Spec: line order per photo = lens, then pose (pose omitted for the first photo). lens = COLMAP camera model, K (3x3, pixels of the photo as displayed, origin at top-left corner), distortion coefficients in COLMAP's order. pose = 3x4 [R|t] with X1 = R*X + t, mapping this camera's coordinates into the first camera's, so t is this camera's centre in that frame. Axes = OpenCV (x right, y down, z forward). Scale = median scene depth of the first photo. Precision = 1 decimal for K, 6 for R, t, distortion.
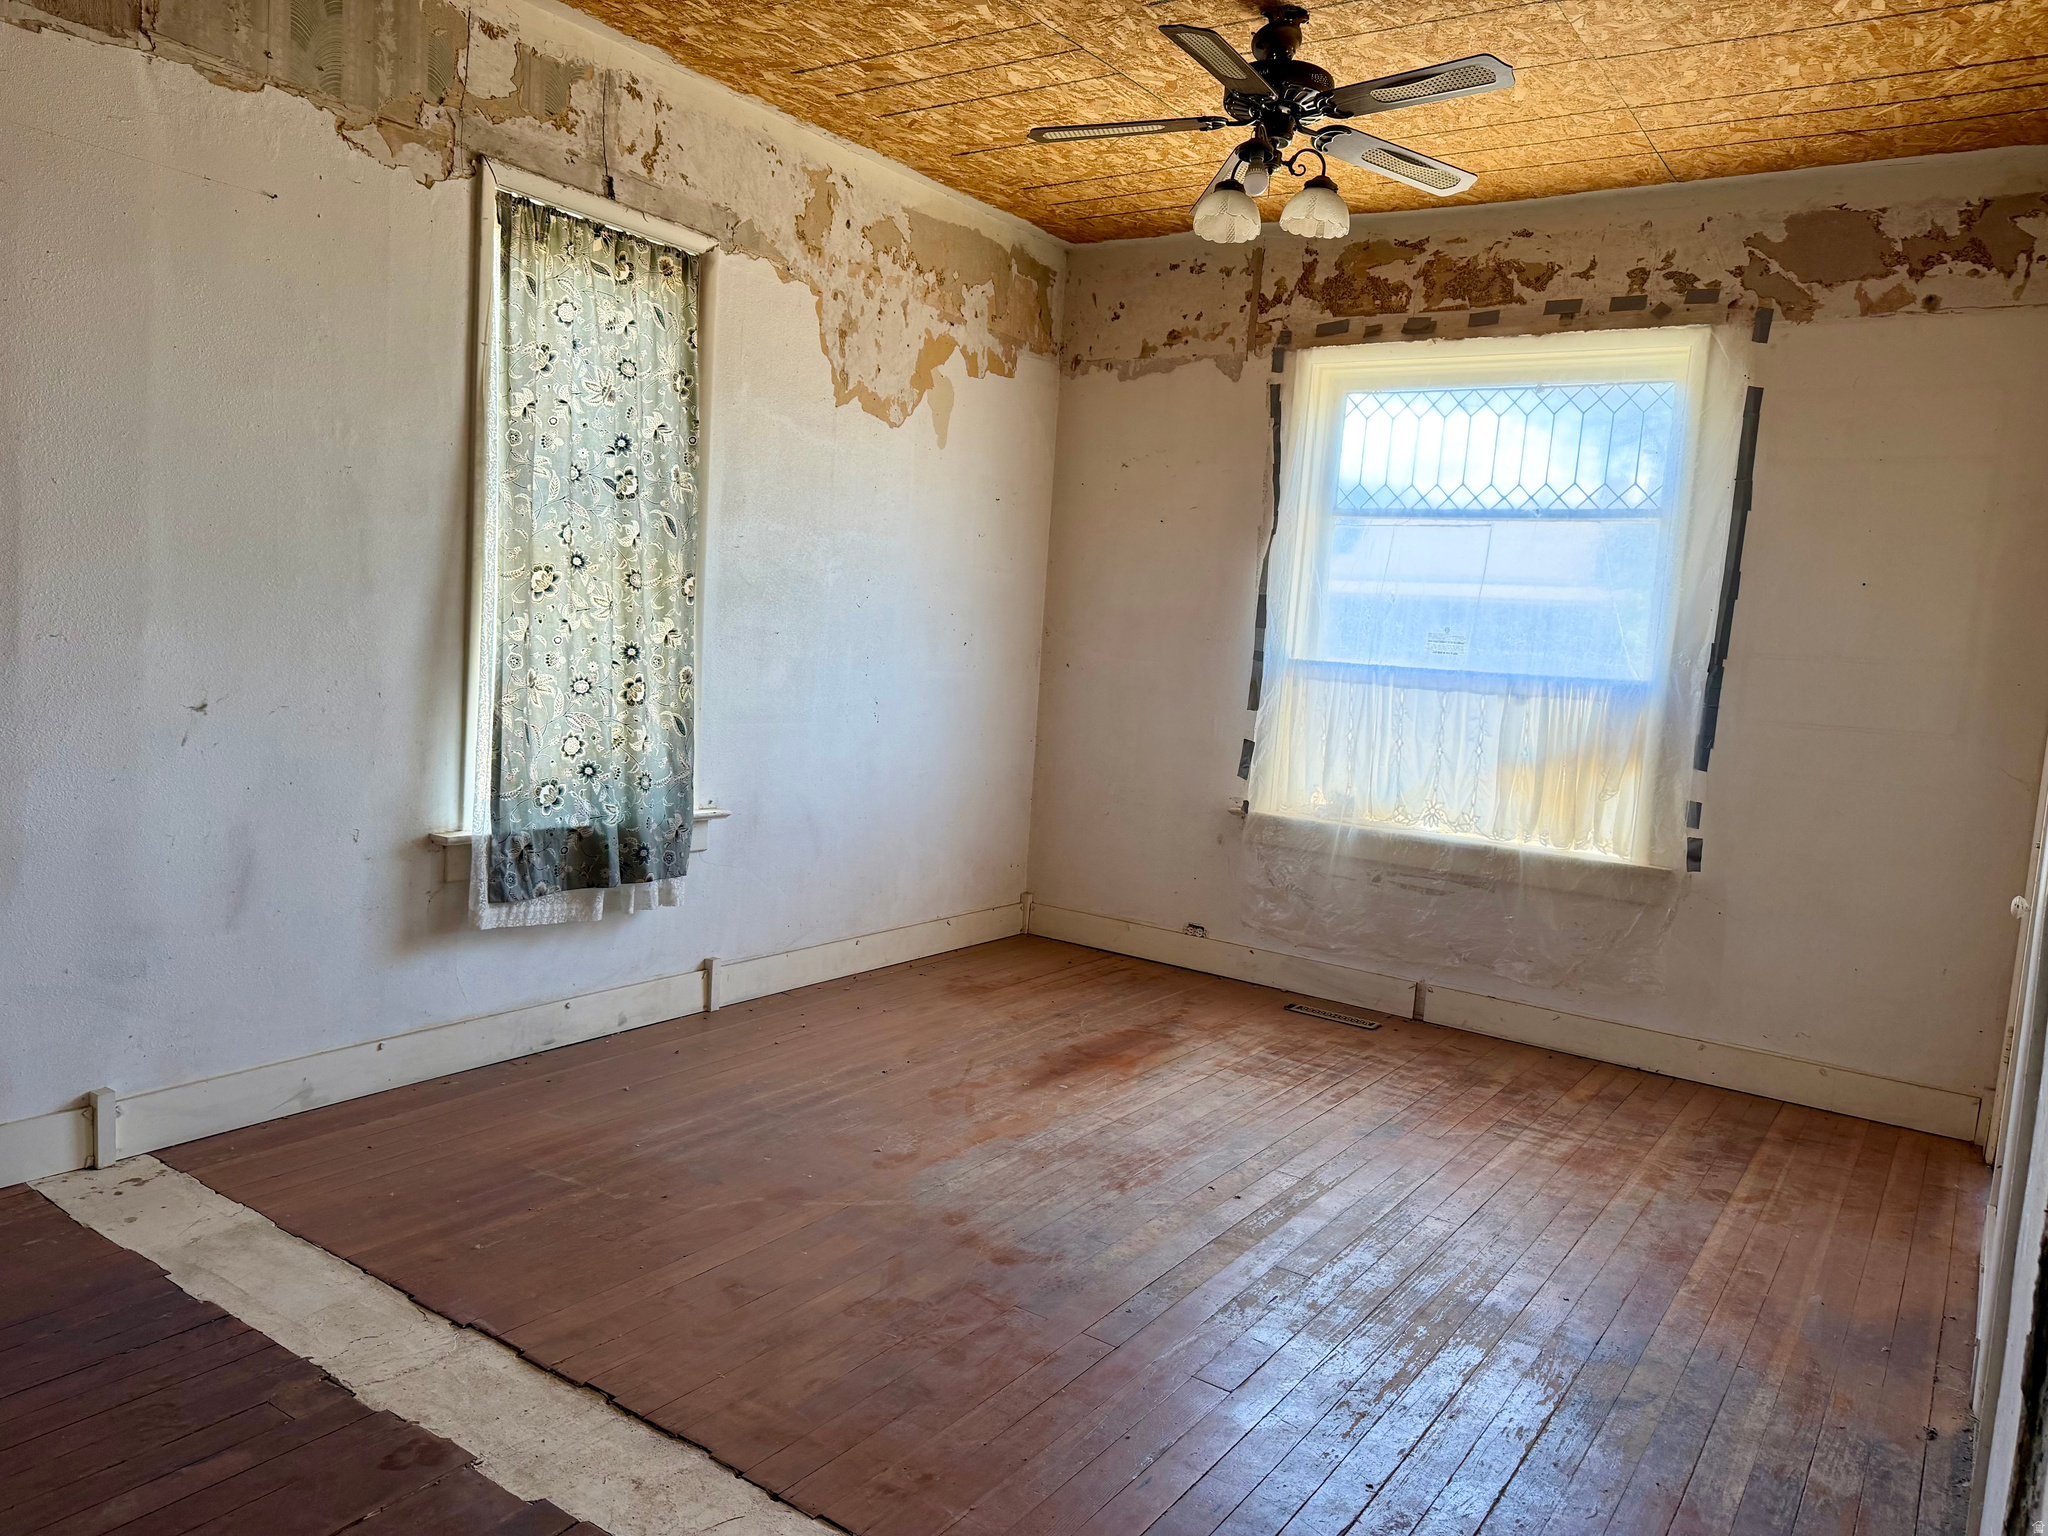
lens RADIAL K [[1451.0, 0, 1032.5], [0, 1451.0, 781.4], [0, 0, 1]] dist [0.077262, -0.052055]
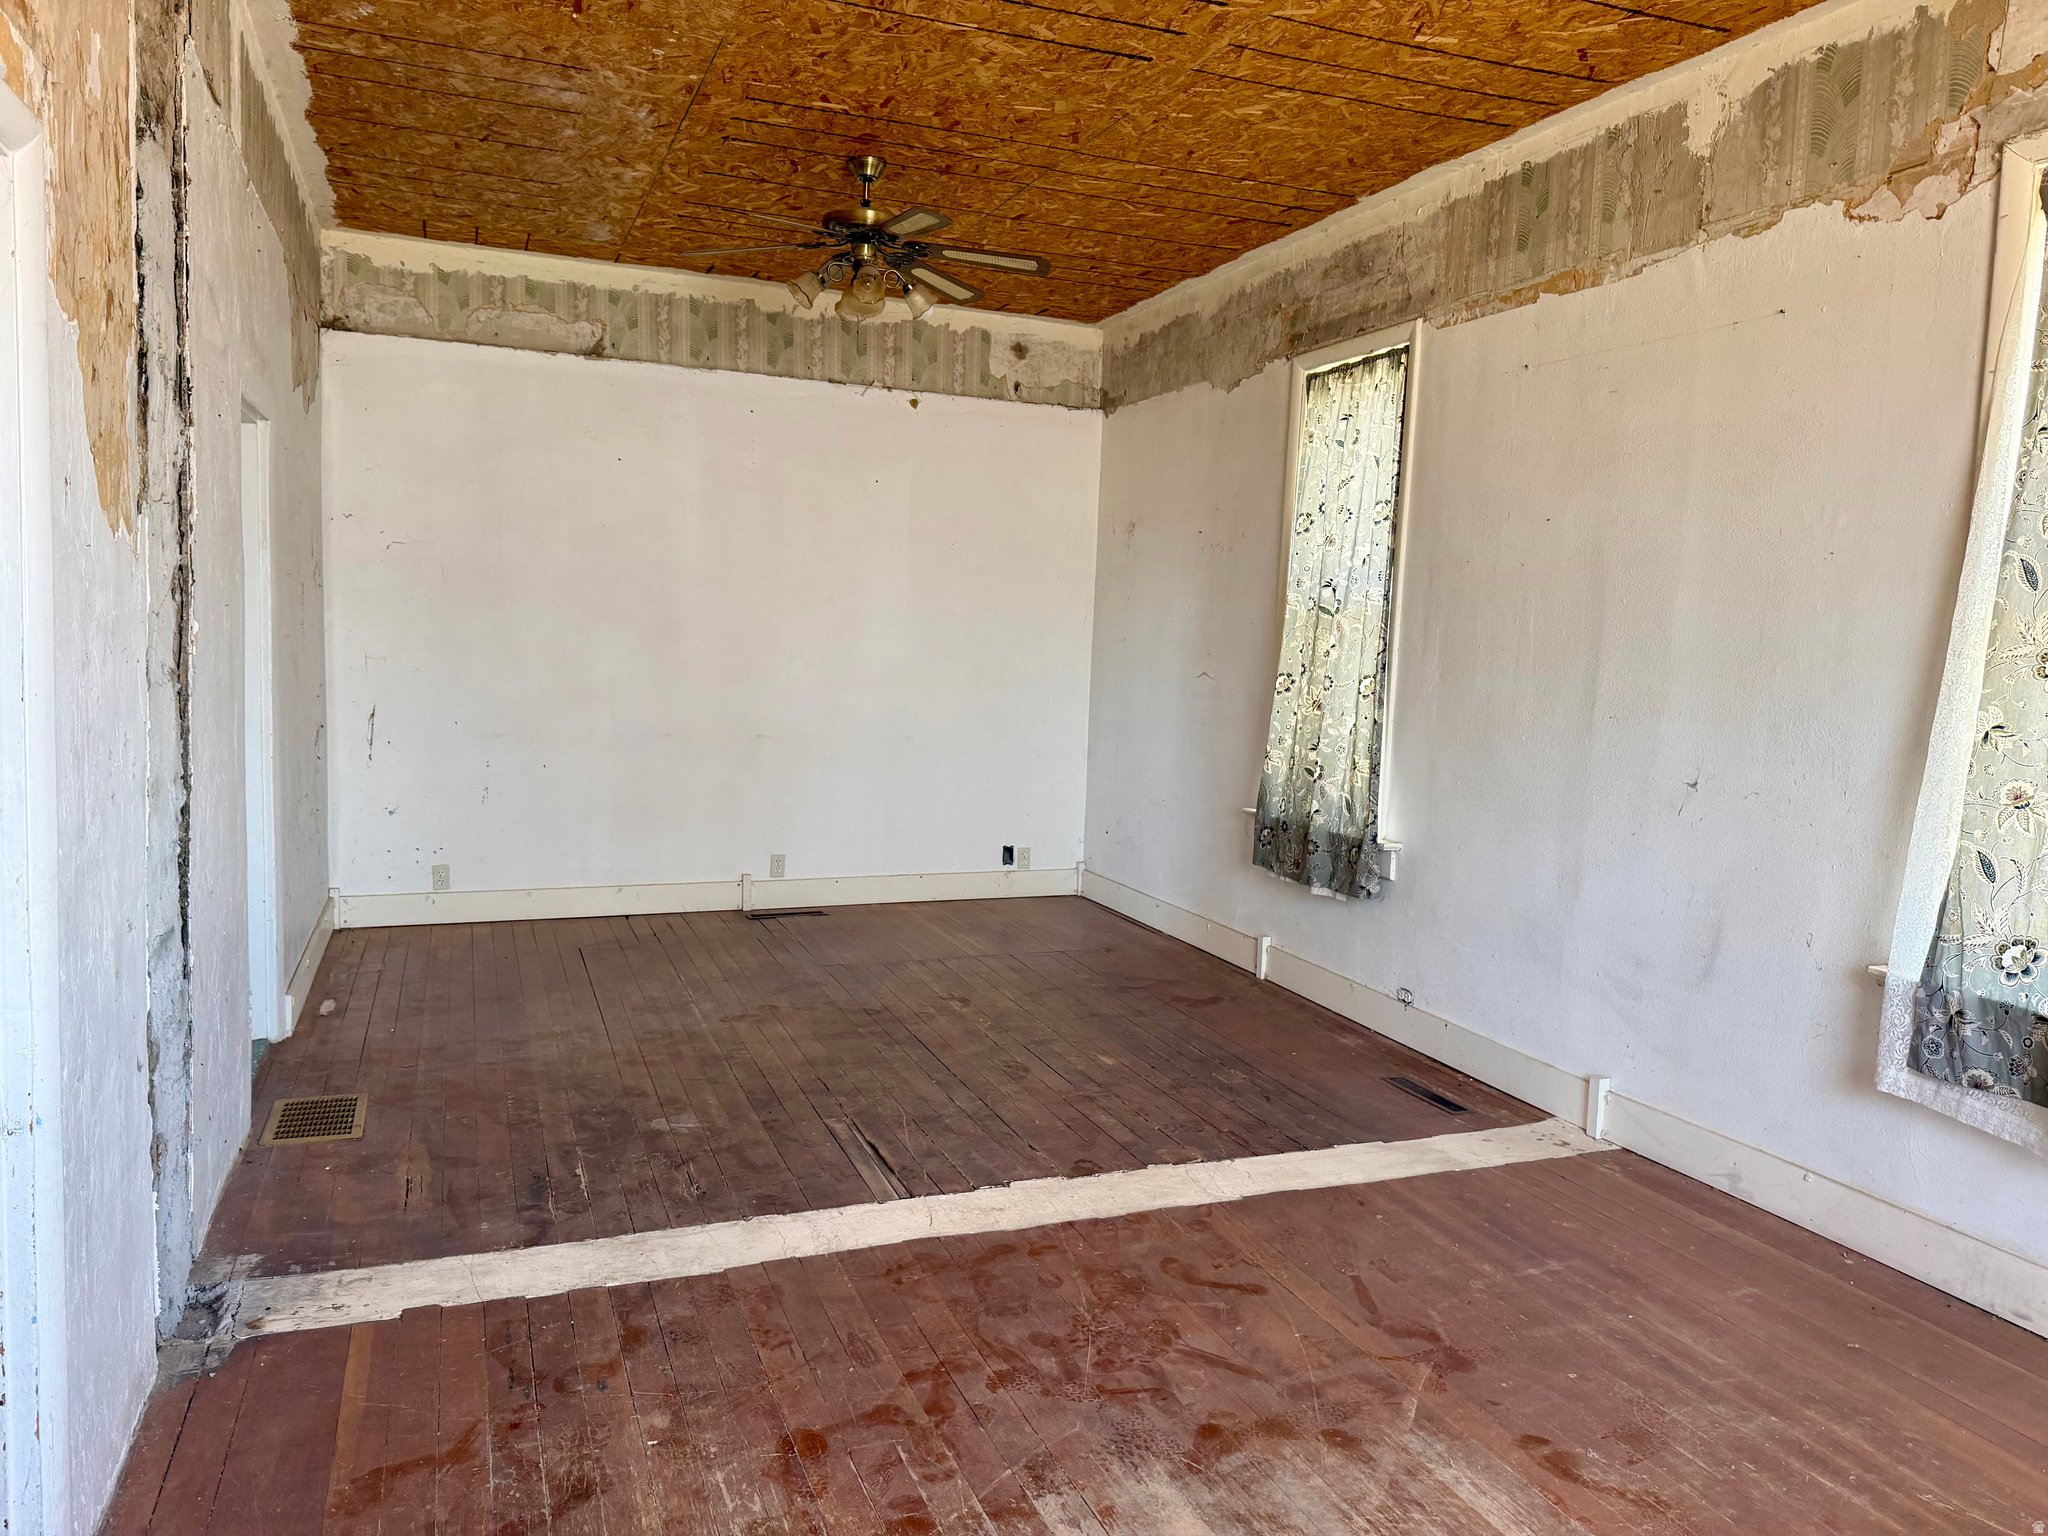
lens RADIAL K [[1451.0, 0, 1028.0], [0, 1451.0, 774.4], [0, 0, 1]] dist [0.077262, -0.052055]
pose [[-0.550664, -0.004119, -0.834717, 0.623637], [-0.169194, 0.979781, 0.106783, -0.085409], [0.817400, 0.200031, -0.540227, 1.117409]]
